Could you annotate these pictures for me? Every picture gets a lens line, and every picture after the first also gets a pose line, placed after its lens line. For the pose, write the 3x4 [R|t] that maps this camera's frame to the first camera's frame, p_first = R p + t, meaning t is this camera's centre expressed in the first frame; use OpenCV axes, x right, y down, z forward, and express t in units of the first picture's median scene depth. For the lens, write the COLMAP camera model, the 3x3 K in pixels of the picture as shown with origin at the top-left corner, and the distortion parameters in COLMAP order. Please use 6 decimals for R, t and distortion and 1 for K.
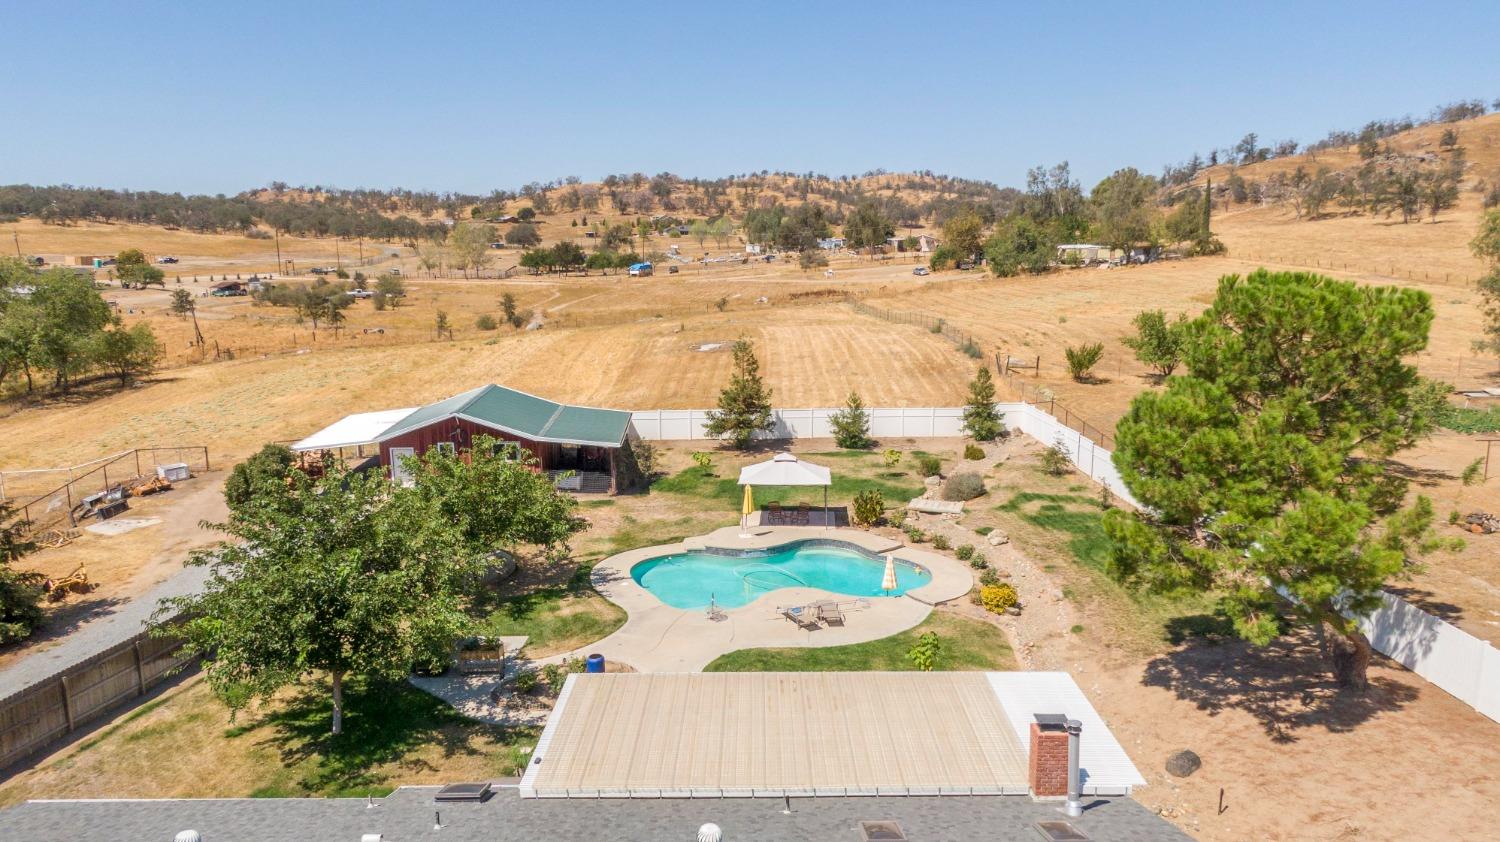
lens RADIAL K [[1069.4, 0, 750.6], [0, 1069.4, 441.0], [0, 0, 1]] dist [0.023617, -0.038361]
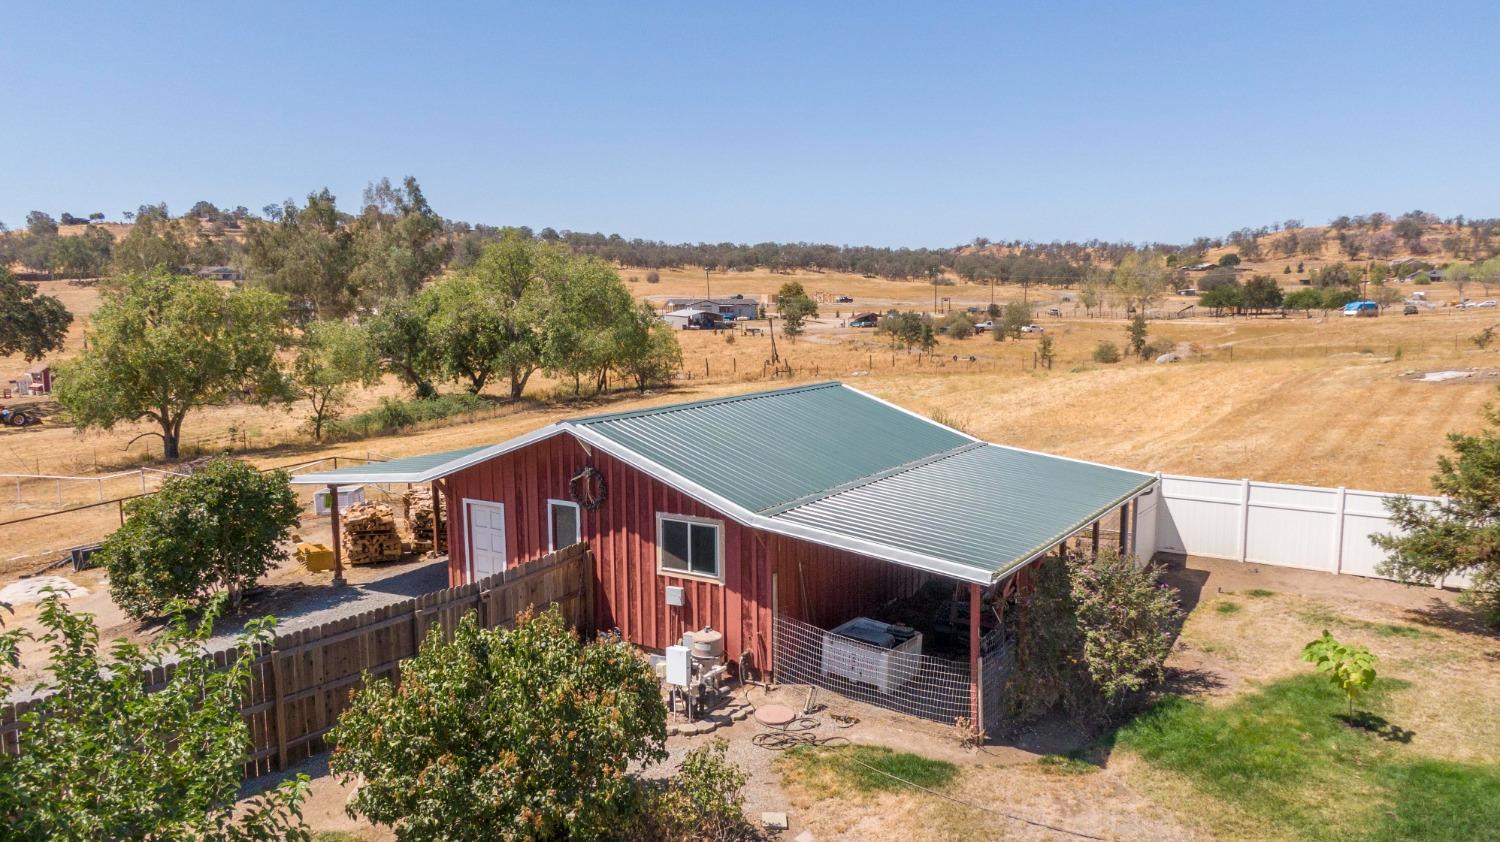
lens RADIAL K [[1069.4, 0, 753.2], [0, 1069.4, 434.2], [0, 0, 1]] dist [0.023617, -0.038361]
pose [[0.810479, 0.077638, -0.580600, -0.002542], [-0.112969, 0.993287, -0.024875, -0.004057], [0.574771, 0.085751, 0.813809, 0.148440]]
